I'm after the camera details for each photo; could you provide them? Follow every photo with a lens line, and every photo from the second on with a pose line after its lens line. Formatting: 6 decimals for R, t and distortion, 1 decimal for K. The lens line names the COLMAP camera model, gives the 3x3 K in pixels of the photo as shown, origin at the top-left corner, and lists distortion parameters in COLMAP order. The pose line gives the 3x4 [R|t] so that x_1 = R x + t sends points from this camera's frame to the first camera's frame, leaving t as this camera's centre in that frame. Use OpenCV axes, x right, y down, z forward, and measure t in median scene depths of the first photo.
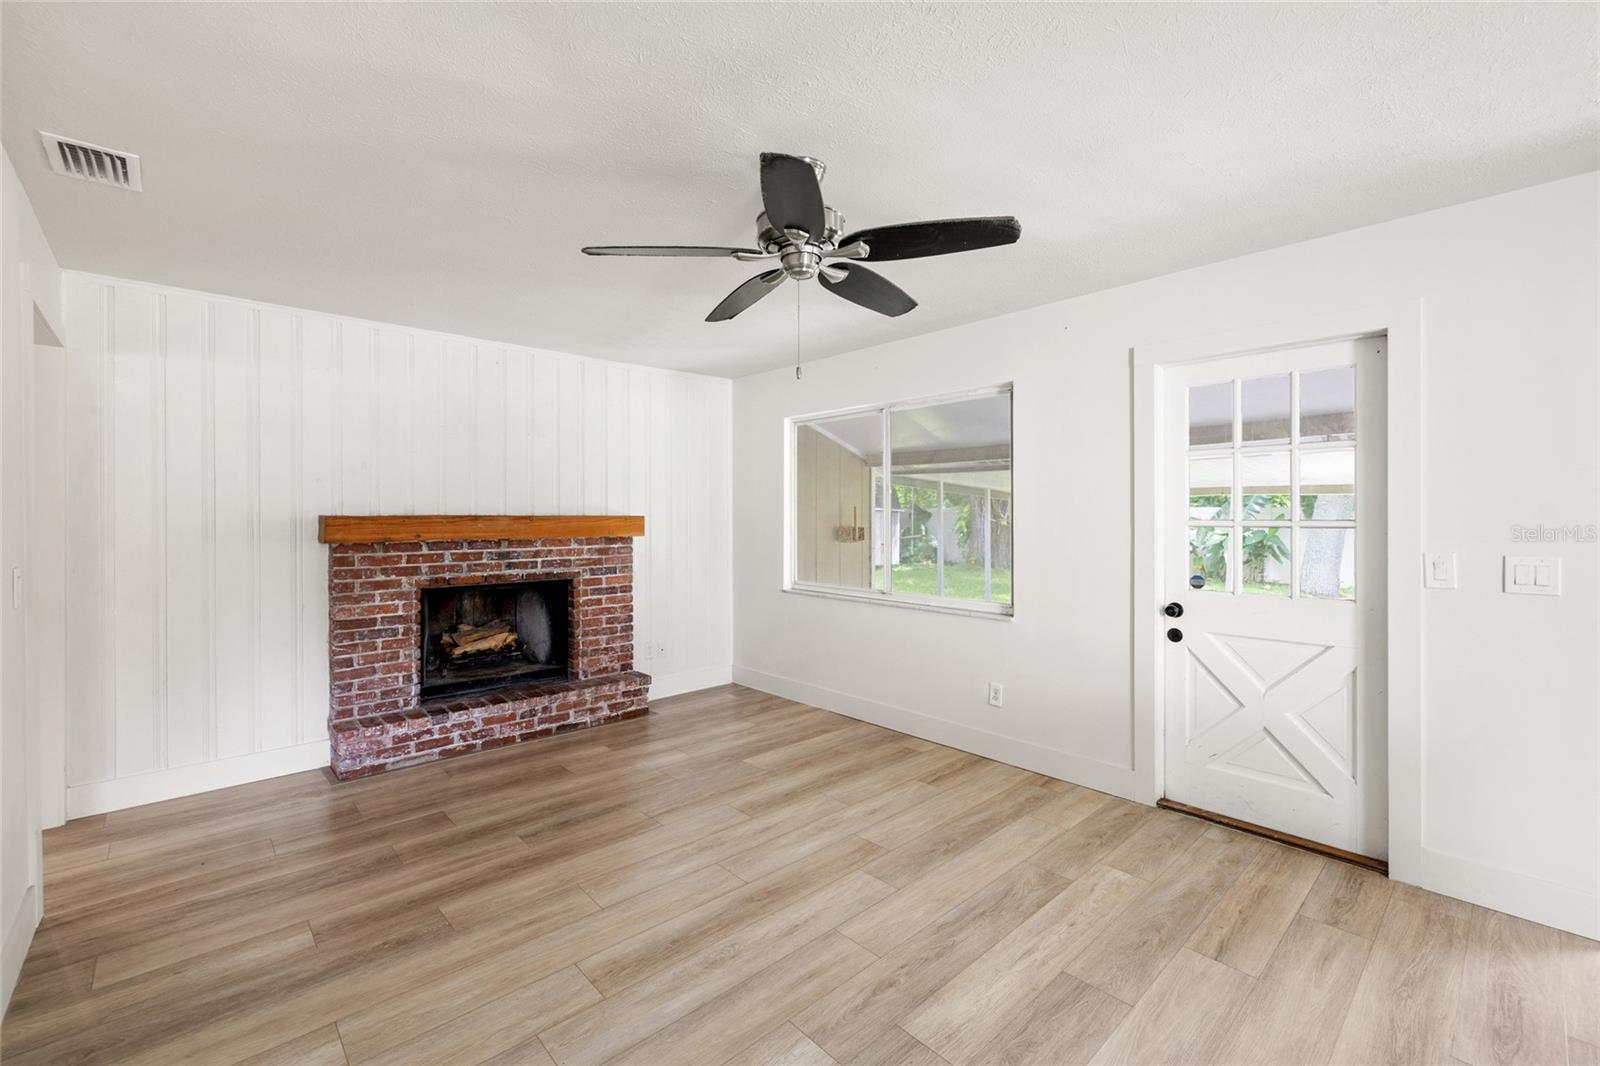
lens RADIAL K [[679.6, 0, 800.0], [0, 679.6, 533.0], [0, 0, 1]] dist [0.002047, 0.000155]
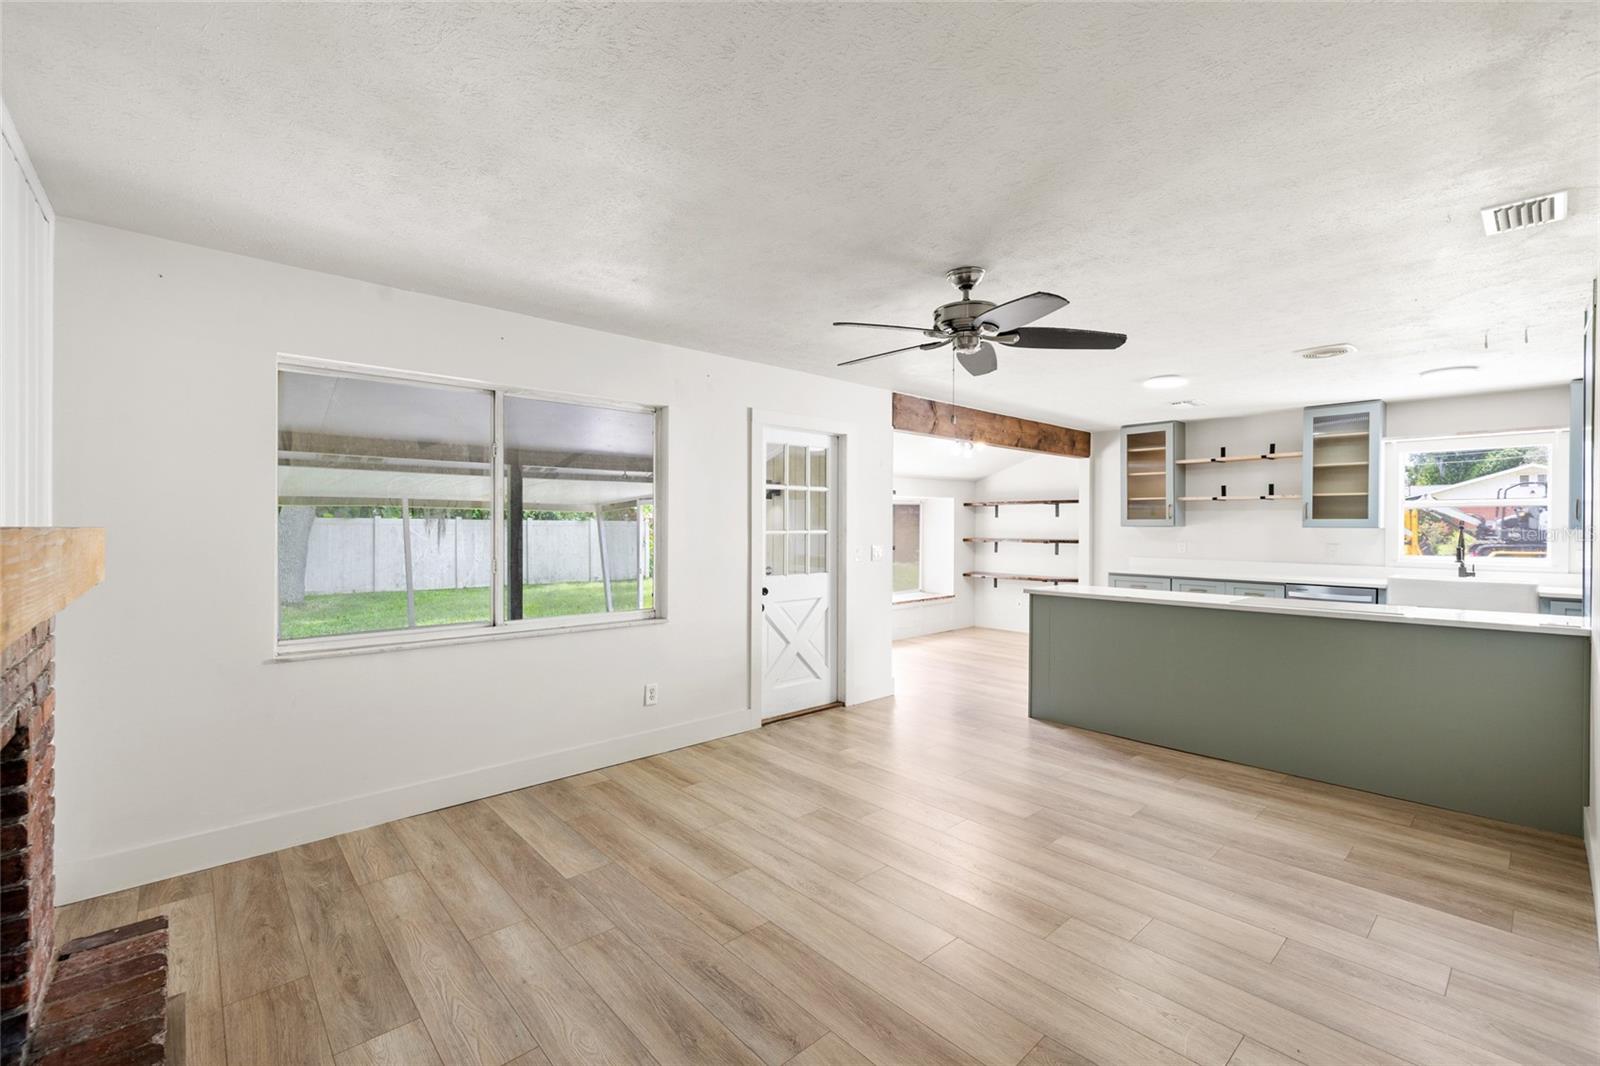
lens RADIAL K [[679.6, 0, 800.0], [0, 679.6, 533.0], [0, 0, 1]] dist [0.002047, 0.000155]
pose [[0.009955, -0.008506, 0.999914, -0.830256], [0.023299, 0.999694, 0.008272, -0.020284], [-0.999679, 0.023214, 0.010150, 0.799817]]
